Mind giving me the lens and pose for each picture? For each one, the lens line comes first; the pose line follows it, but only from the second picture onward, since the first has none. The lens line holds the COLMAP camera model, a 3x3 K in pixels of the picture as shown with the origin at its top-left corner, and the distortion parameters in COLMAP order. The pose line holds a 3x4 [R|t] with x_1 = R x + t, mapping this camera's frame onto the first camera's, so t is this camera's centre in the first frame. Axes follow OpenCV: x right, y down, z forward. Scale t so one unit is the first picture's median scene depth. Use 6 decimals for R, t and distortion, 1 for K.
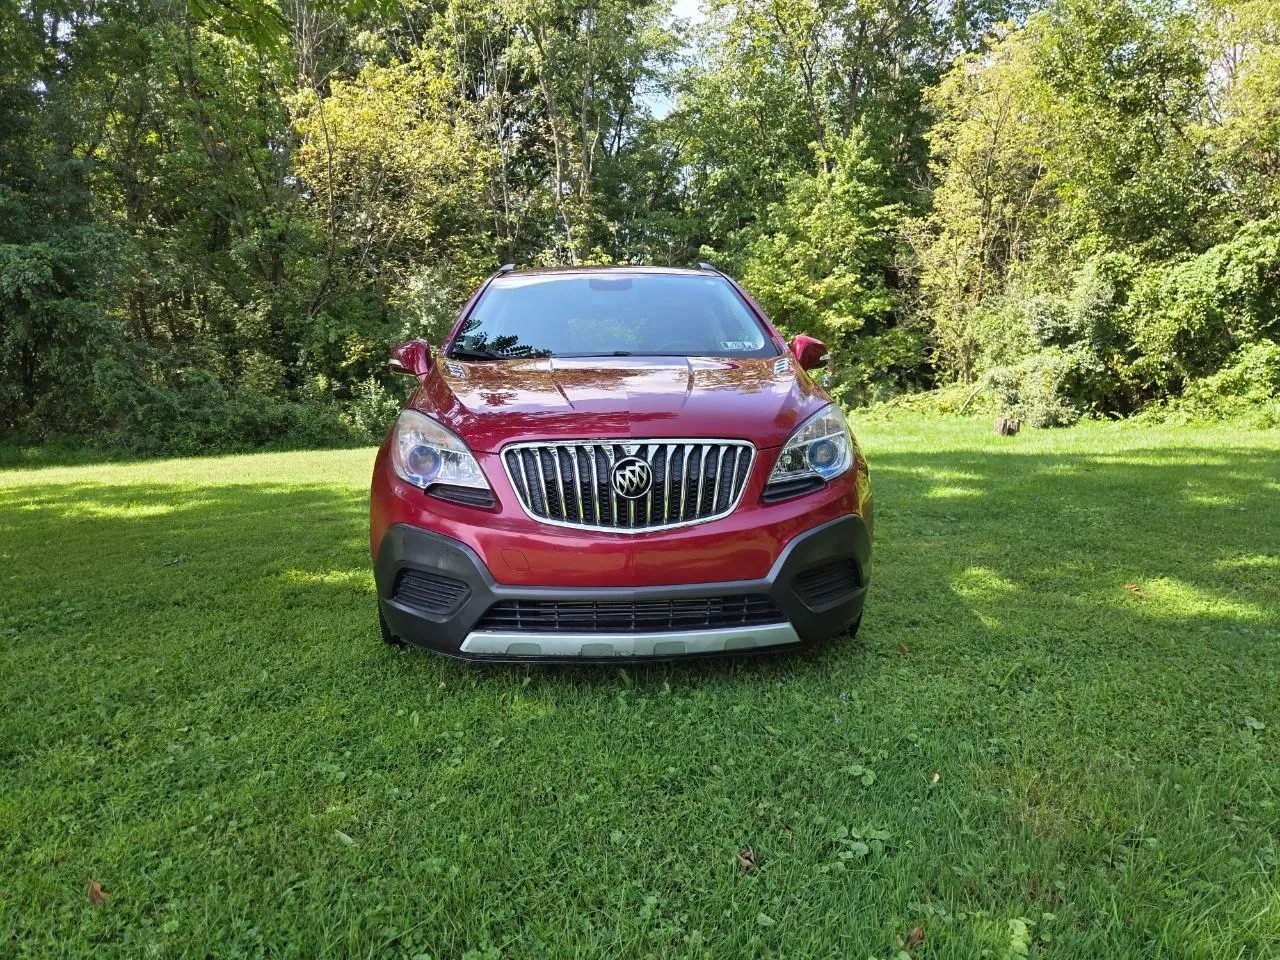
lens RADIAL K [[846.4, 0, 645.8], [0, 846.4, 500.4], [0, 0, 1]] dist [0.060836, -0.050109]
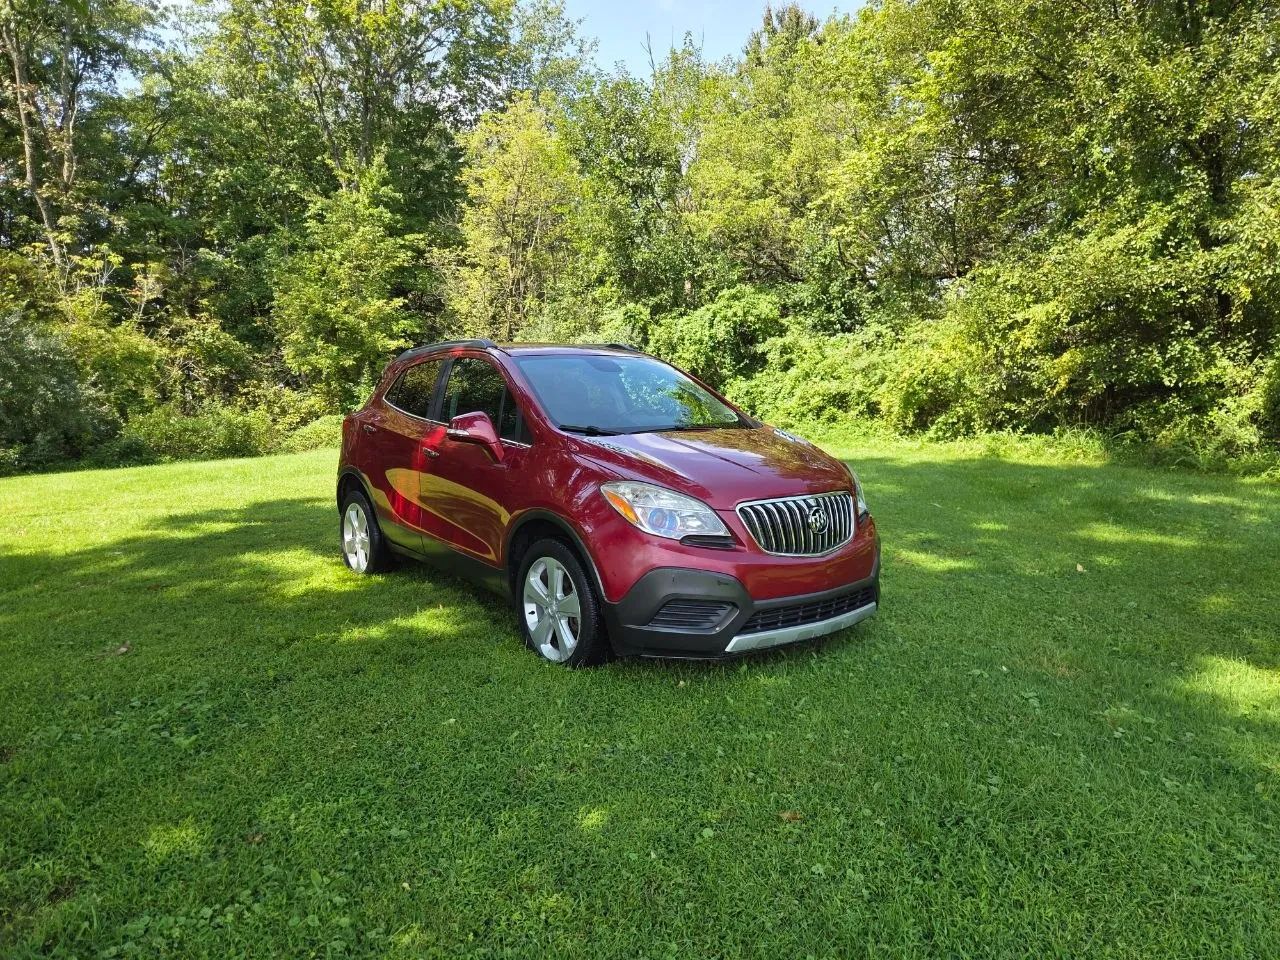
lens RADIAL K [[846.4, 0, 625.0], [0, 846.4, 504.6], [0, 0, 1]] dist [0.060836, -0.050109]
pose [[0.824929, -0.072005, 0.560632, -0.199811], [0.074918, 0.997030, 0.017817, -0.018806], [-0.560250, 0.027304, 0.827873, -0.016502]]
